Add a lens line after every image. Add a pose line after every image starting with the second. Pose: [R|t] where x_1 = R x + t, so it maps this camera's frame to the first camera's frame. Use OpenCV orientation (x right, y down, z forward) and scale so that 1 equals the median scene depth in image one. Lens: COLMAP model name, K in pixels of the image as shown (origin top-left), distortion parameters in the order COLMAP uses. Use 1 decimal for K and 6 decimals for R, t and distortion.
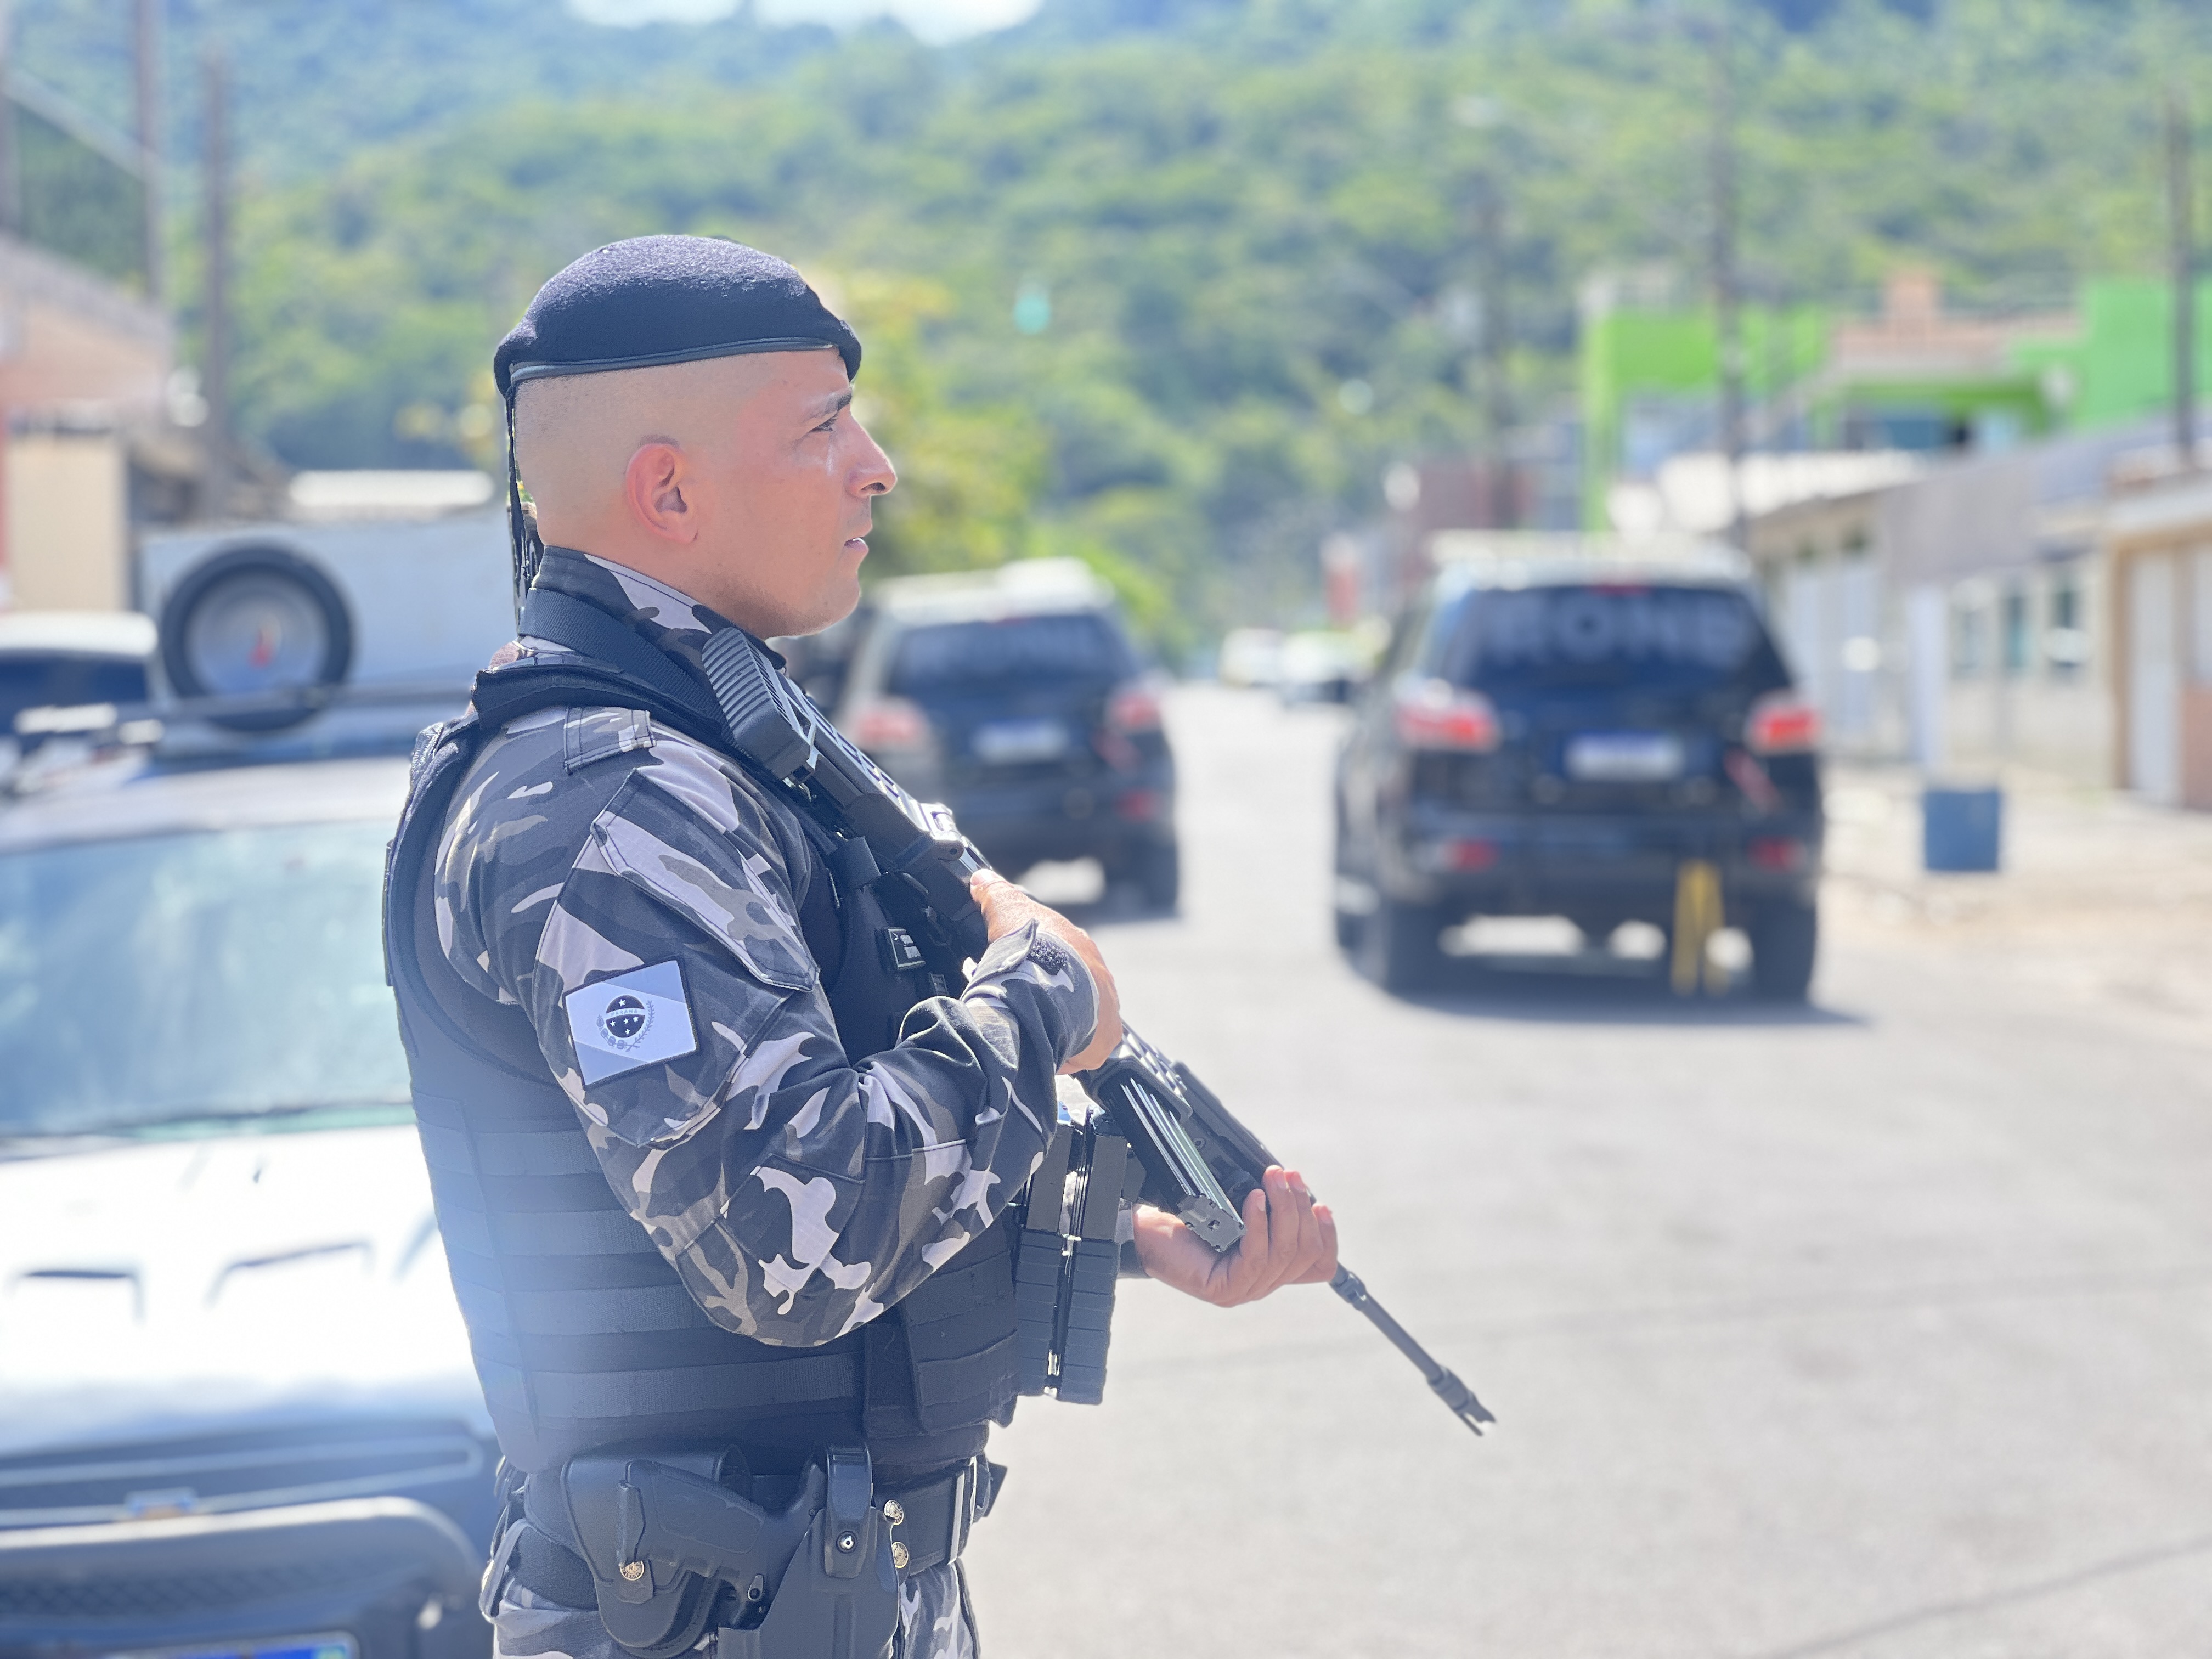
lens RADIAL K [[4964.3, 0, 1106.3], [0, 4964.3, 830.1], [0, 0, 1]] dist [-0.017603, 0.000000]
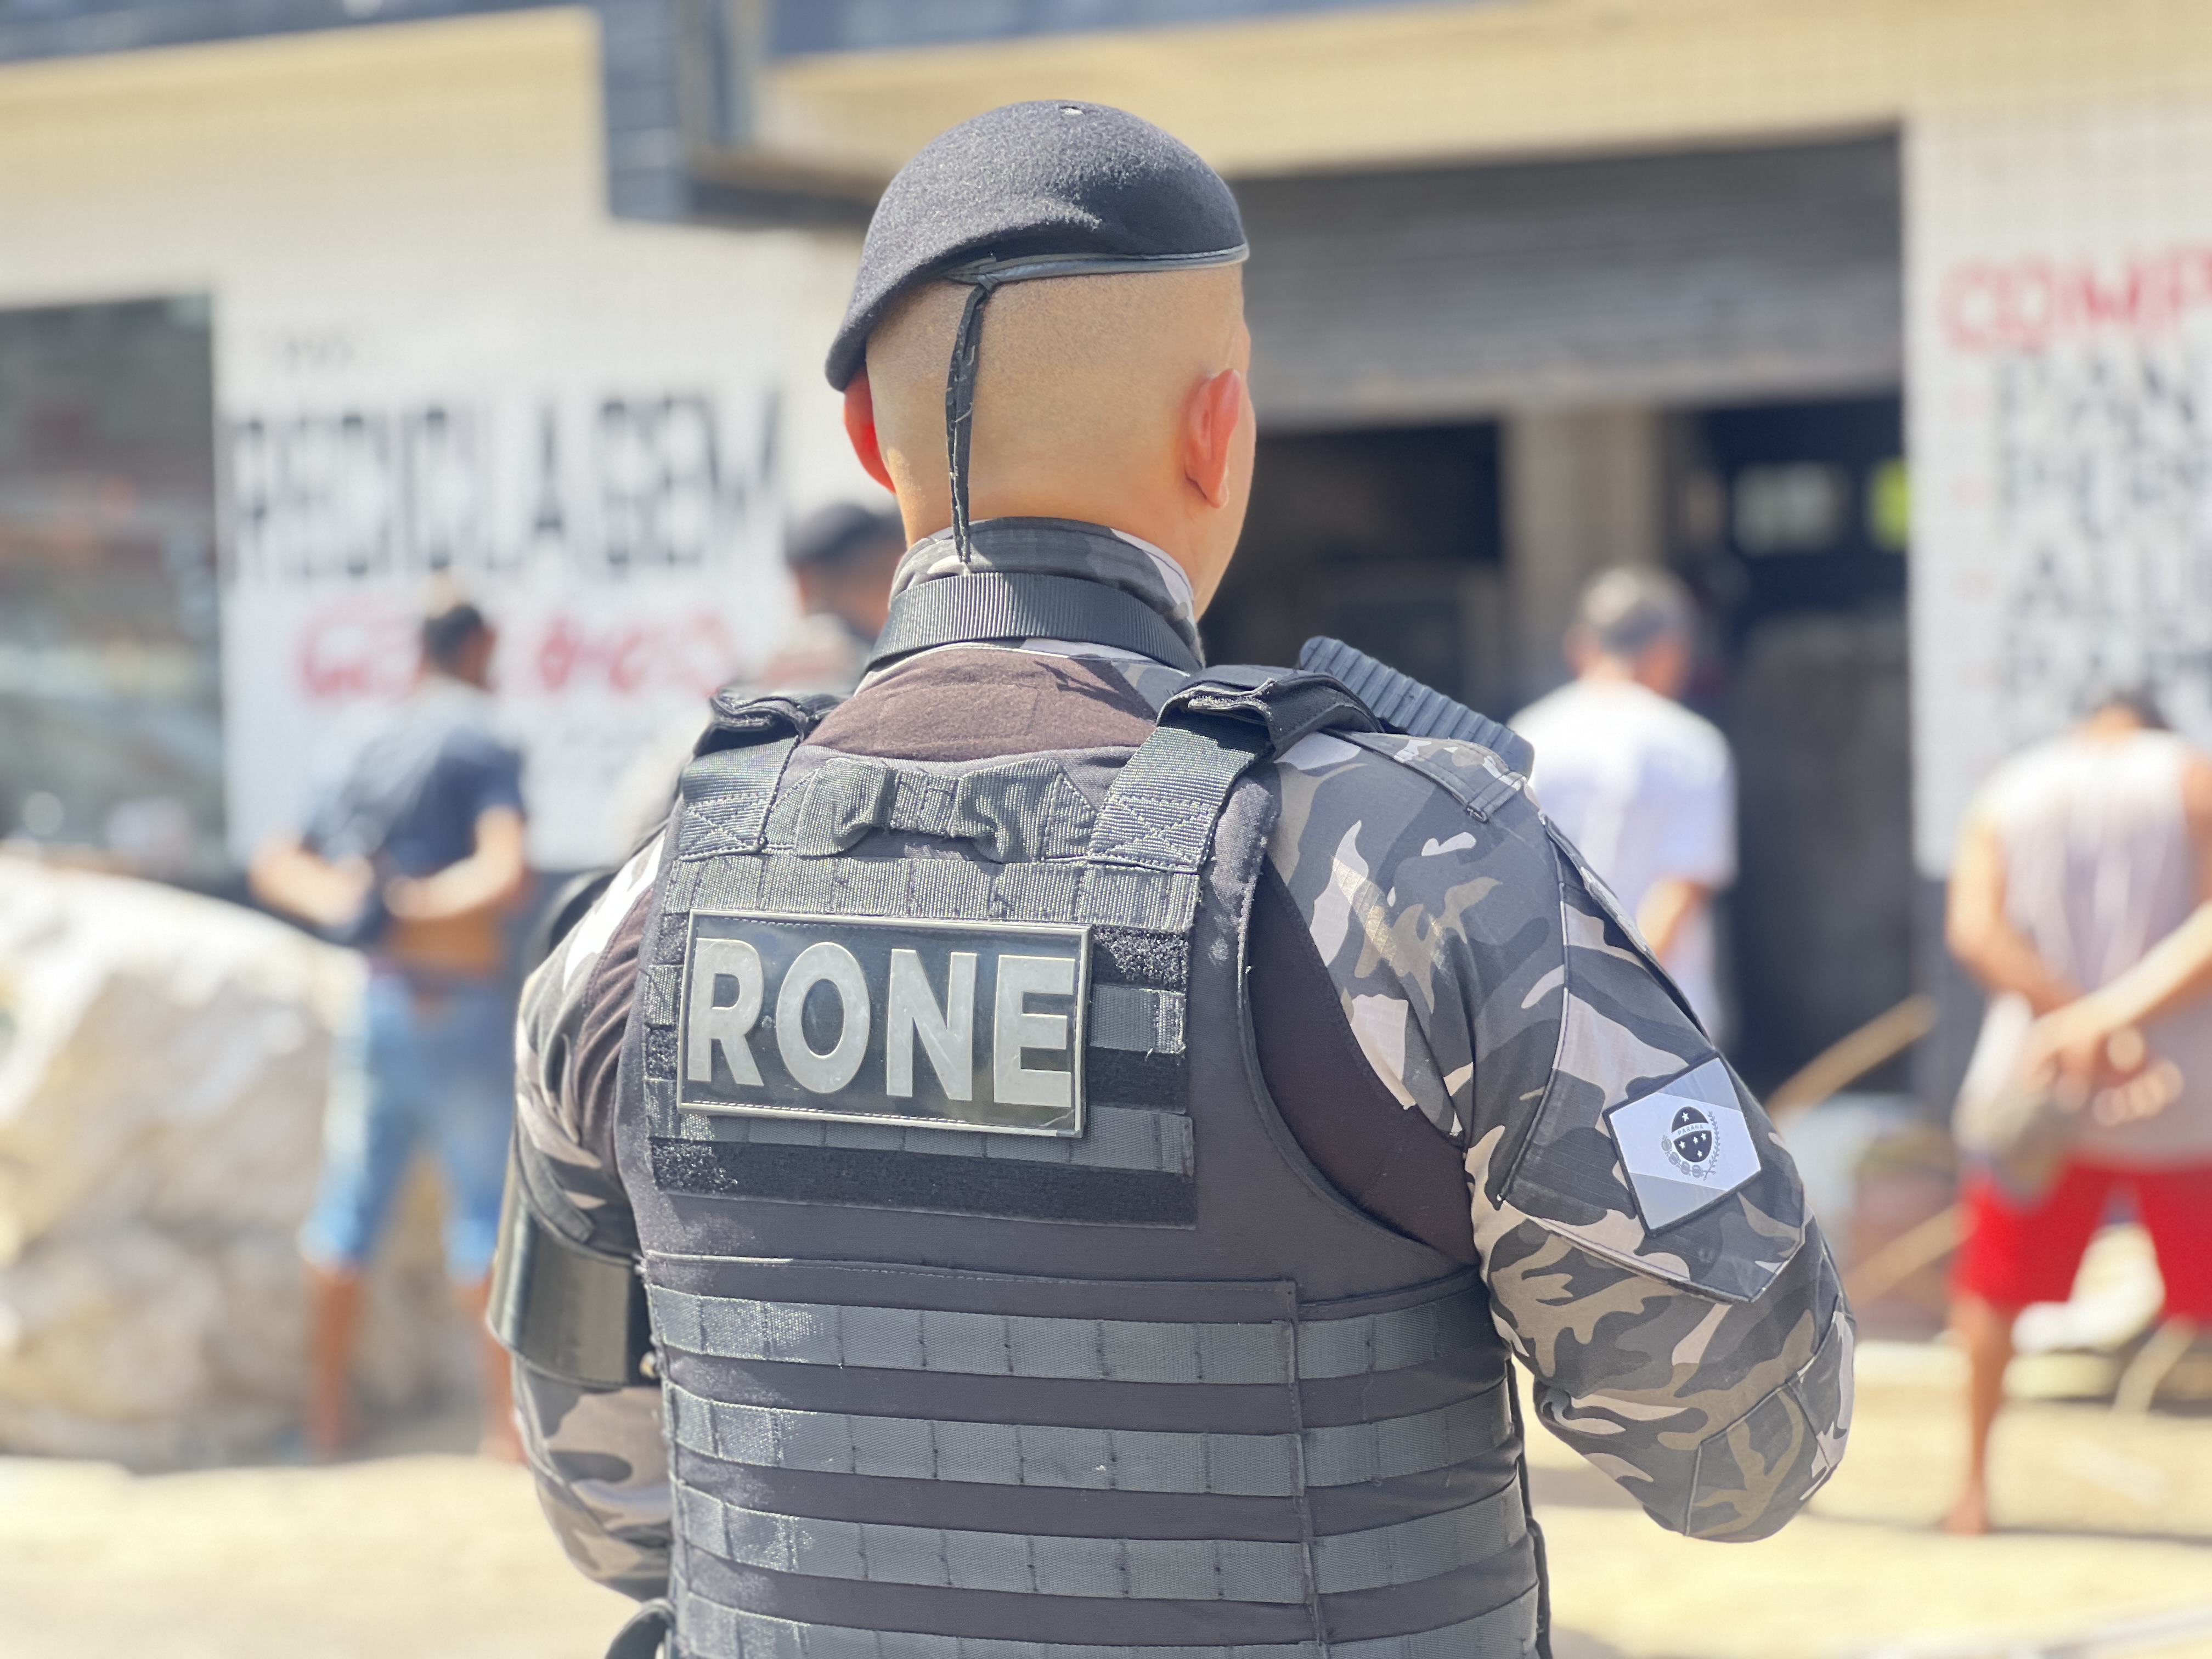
lens RADIAL K [[4964.3, 0, 1106.1], [0, 4964.3, 827.8], [0, 0, 1]] dist [-0.017603, 0.000000]
pose [[0.364449, 0.009977, 0.931170, -0.840155], [0.038657, 0.998919, -0.025832, 0.006632], [-0.930421, 0.045411, 0.363669, 0.802874]]
